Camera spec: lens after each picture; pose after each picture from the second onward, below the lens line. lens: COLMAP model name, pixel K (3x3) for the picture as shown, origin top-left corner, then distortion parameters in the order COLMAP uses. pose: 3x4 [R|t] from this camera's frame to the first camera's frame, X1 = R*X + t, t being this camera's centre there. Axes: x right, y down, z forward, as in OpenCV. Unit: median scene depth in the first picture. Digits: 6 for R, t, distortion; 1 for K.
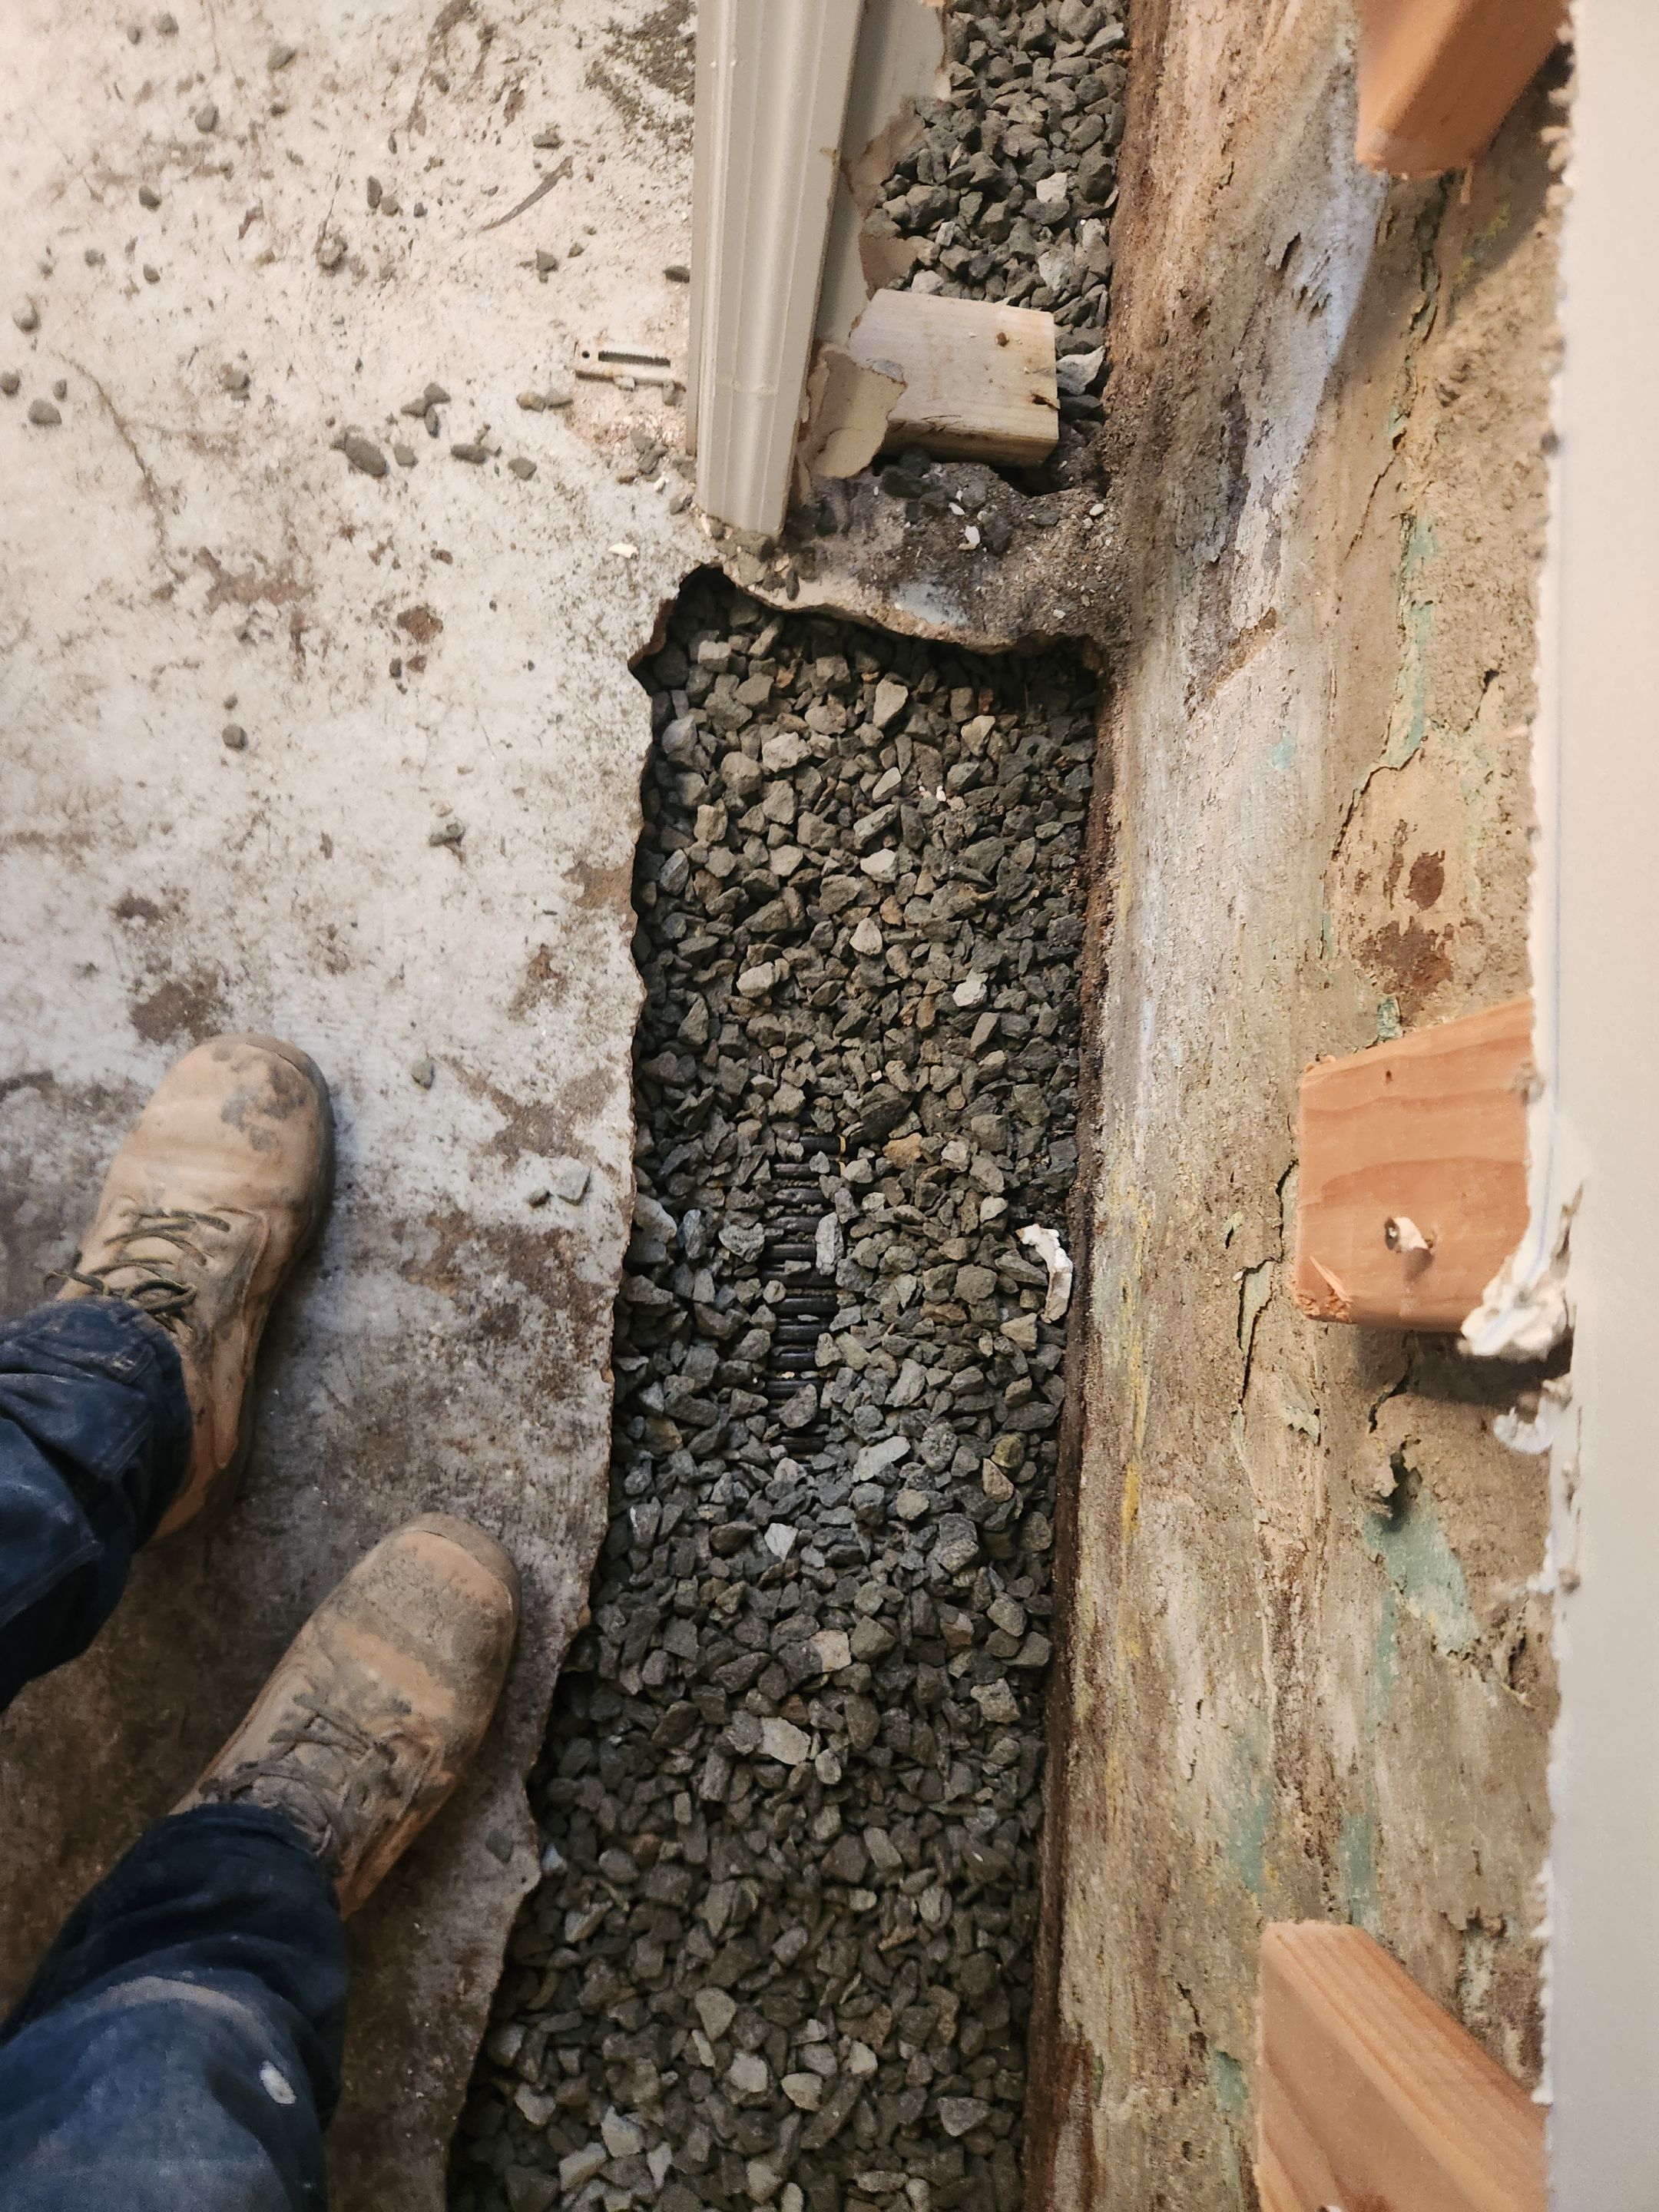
lens RADIAL K [[1457.1, 0, 838.5], [0, 1457.1, 1094.9], [0, 0, 1]] dist [0.071144, -0.072981]
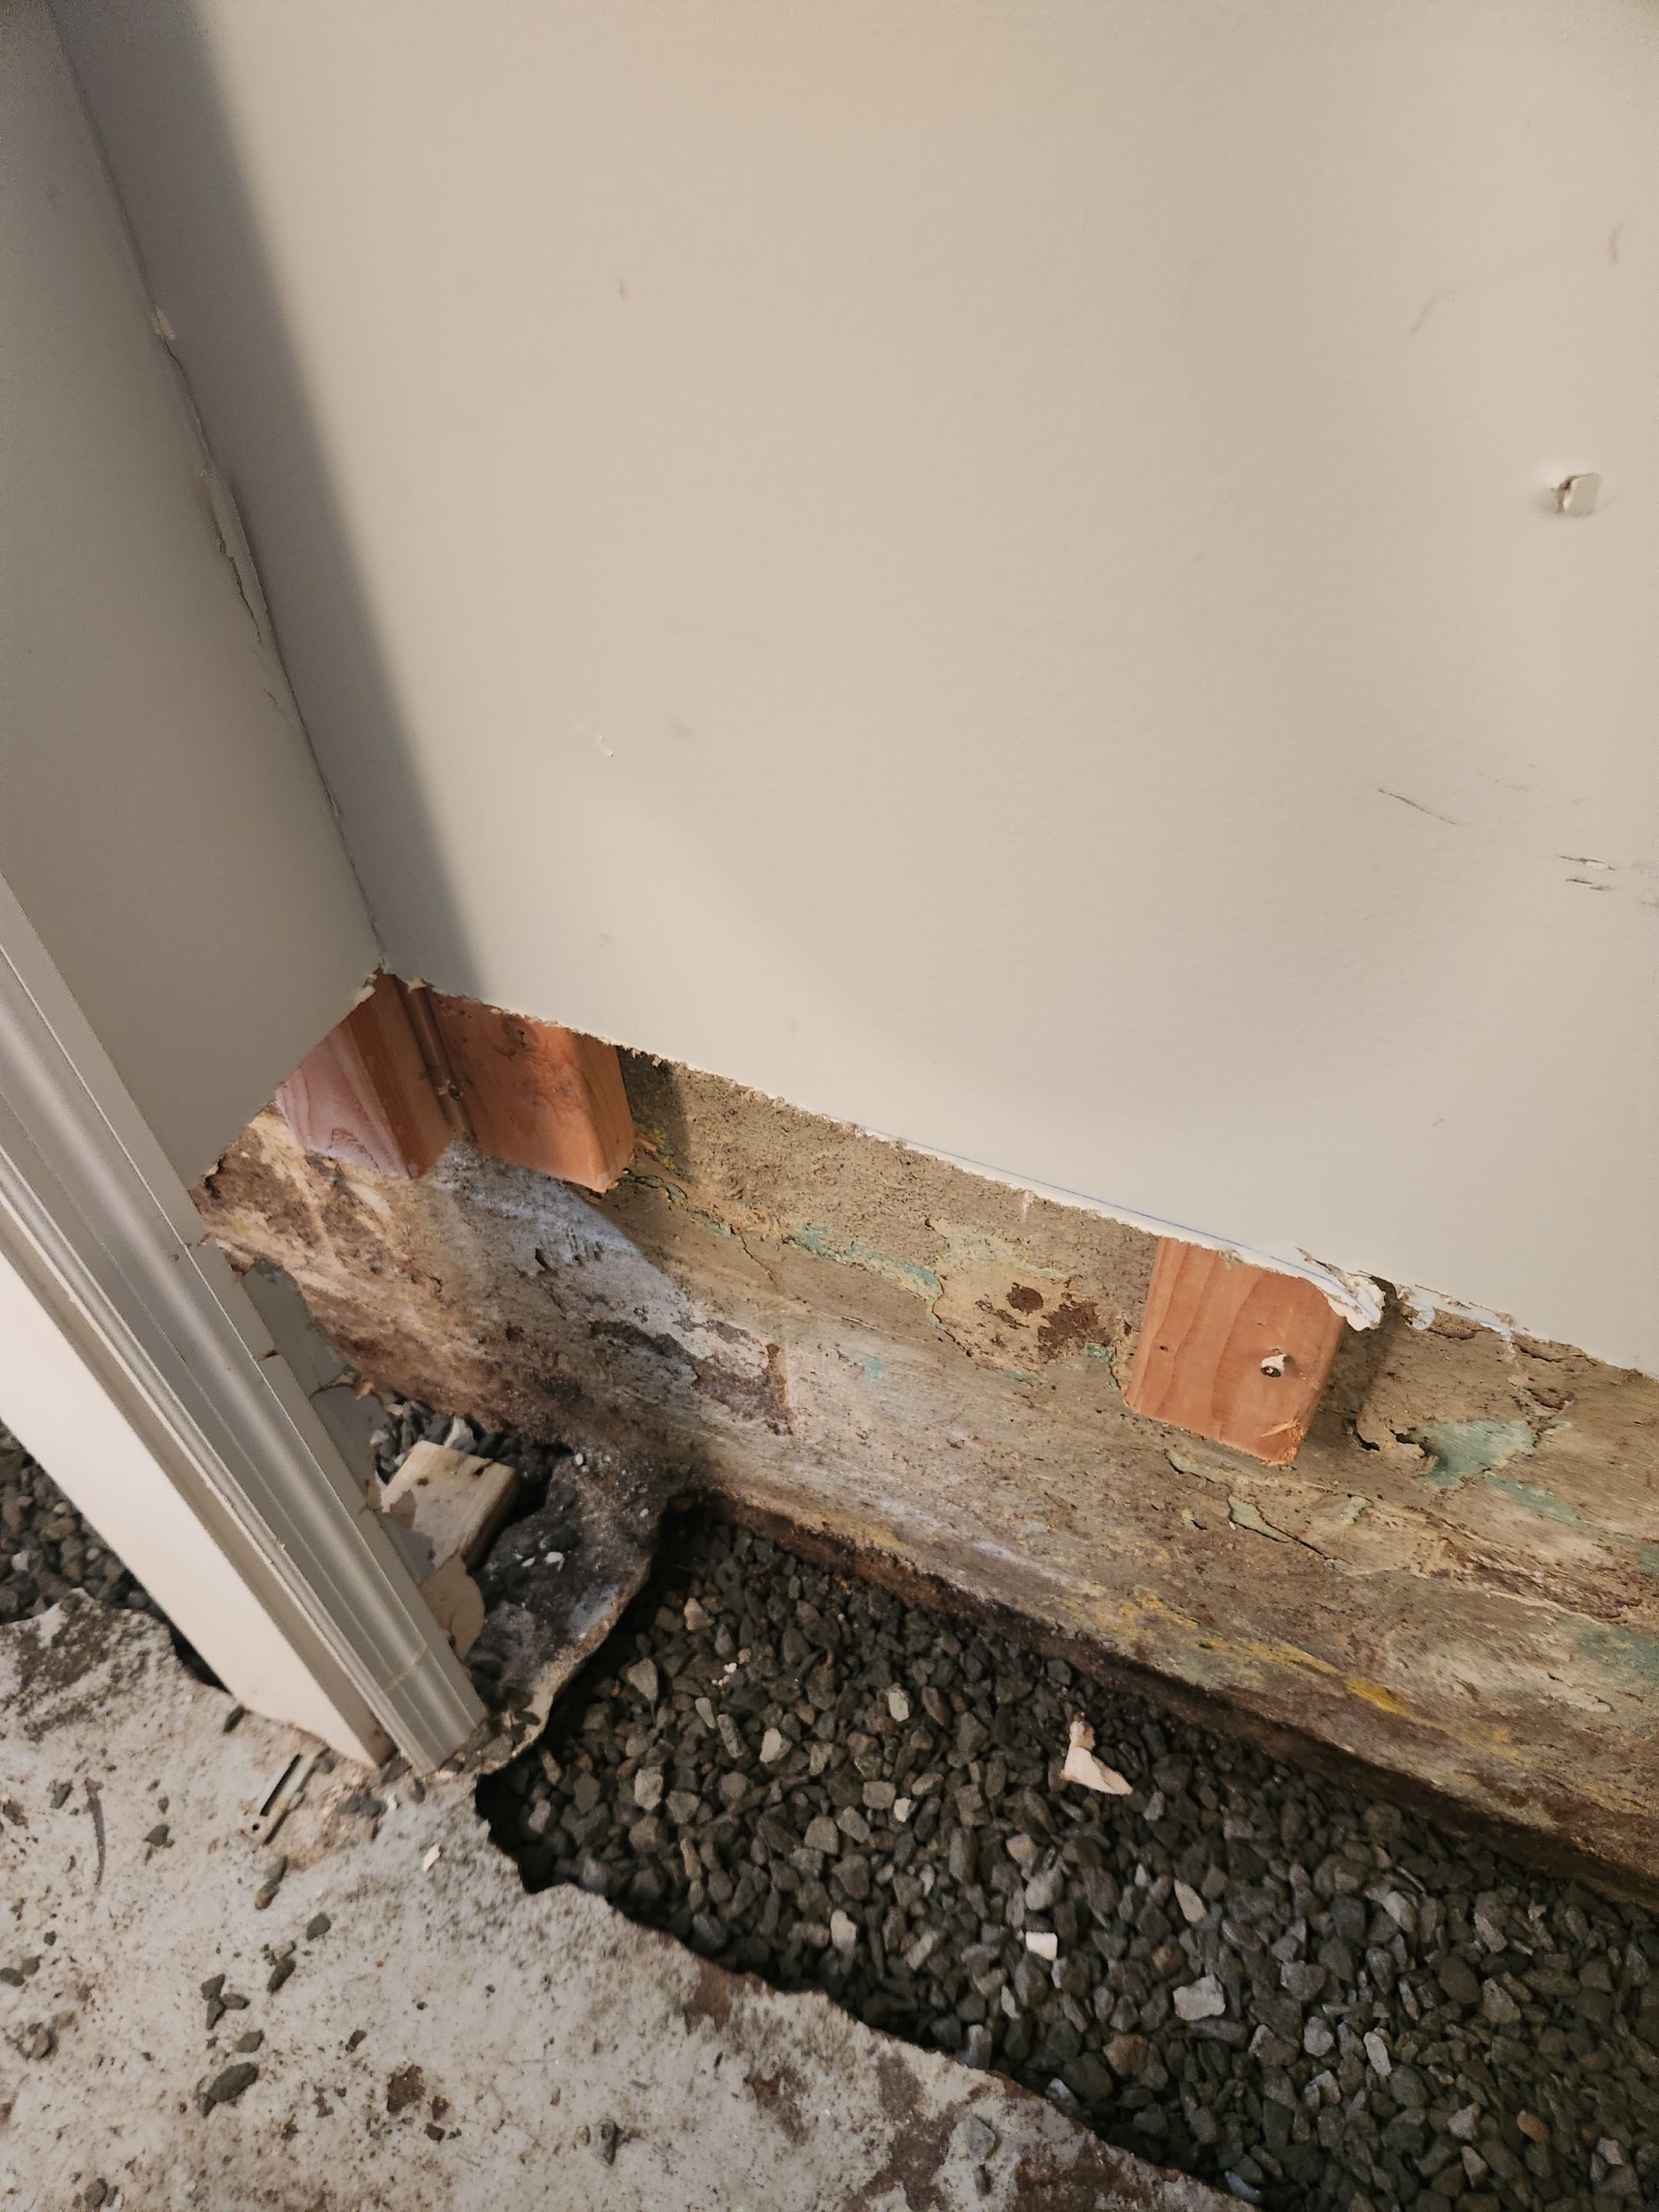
lens RADIAL K [[1461.3, 0, 828.4], [0, 1461.3, 1141.0], [0, 0, 1]] dist [0.007011, -0.021450]
pose [[0.341787, -0.786467, 0.514443, -0.183413], [0.939286, 0.303579, -0.159941, -0.080508], [-0.030386, 0.537875, 0.842477, -0.209001]]
